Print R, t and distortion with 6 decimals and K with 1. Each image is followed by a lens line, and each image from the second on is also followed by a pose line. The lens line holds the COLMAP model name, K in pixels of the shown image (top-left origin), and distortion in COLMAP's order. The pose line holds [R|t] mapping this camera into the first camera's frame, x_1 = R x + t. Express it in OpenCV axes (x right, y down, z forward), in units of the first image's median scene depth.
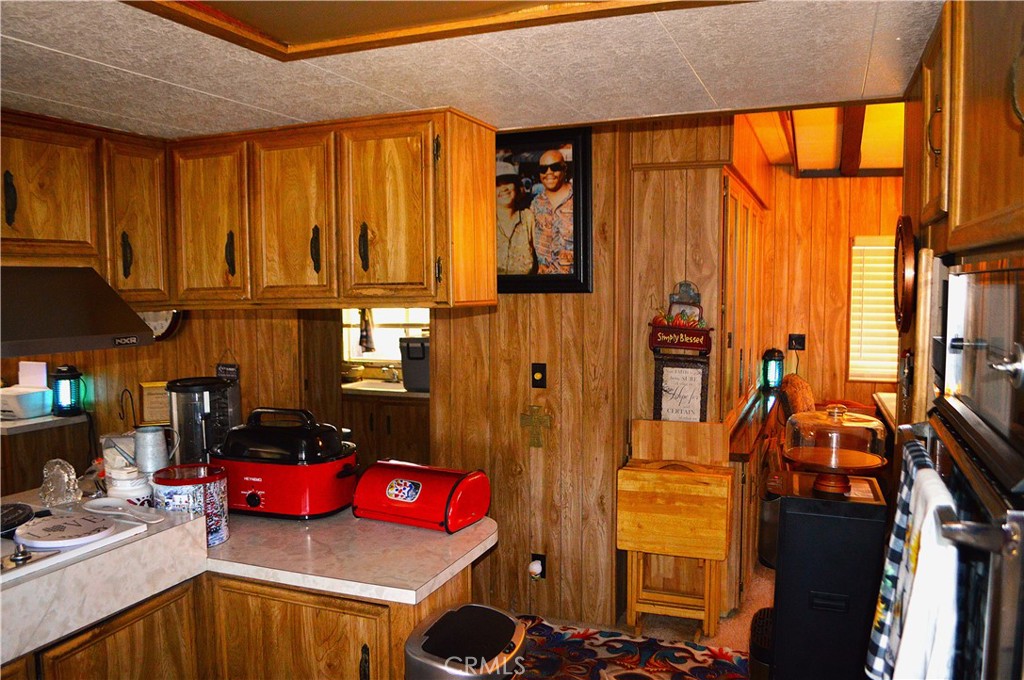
lens RADIAL K [[816.7, 0, 524.2], [0, 816.7, 345.5], [0, 0, 1]] dist [-0.086008, 0.014612]
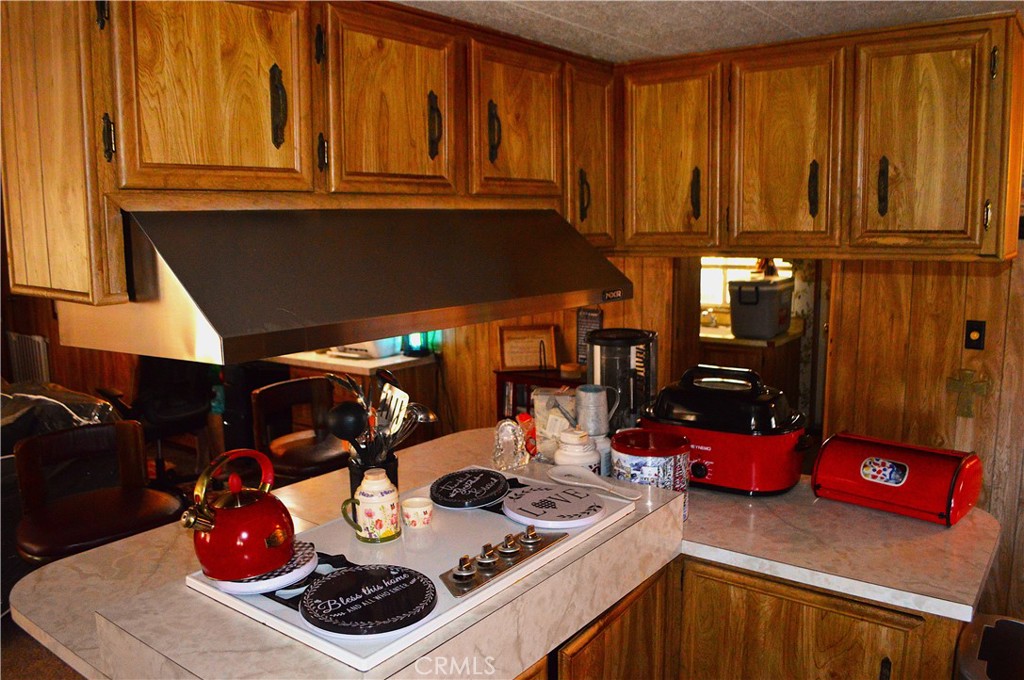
lens RADIAL K [[816.7, 0, 524.2], [0, 816.7, 345.5], [0, 0, 1]] dist [-0.086008, 0.014612]
pose [[0.962609, 0.036949, -0.268364, -0.309278], [-0.015358, 0.996505, 0.082111, -0.019661], [0.270460, -0.074919, 0.959812, 0.097654]]
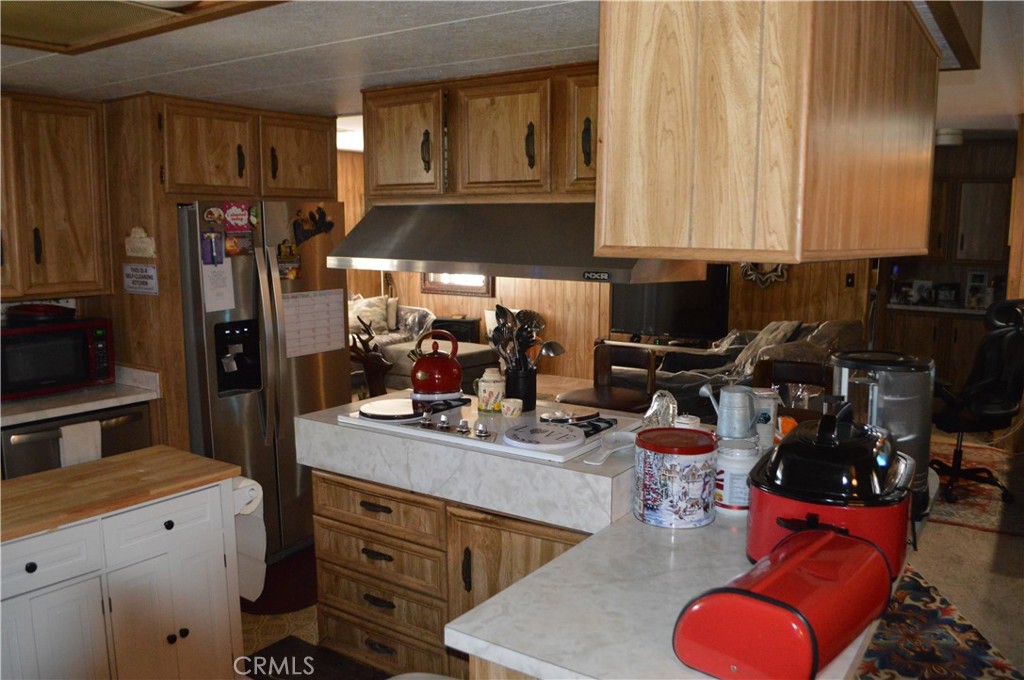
lens RADIAL K [[816.7, 0, 524.2], [0, 816.7, 345.5], [0, 0, 1]] dist [-0.086008, 0.014612]
pose [[-0.221060, 0.140706, -0.965057, 0.449363], [-0.082897, 0.983246, 0.162346, -0.068654], [0.971731, 0.115888, -0.205692, 1.000435]]
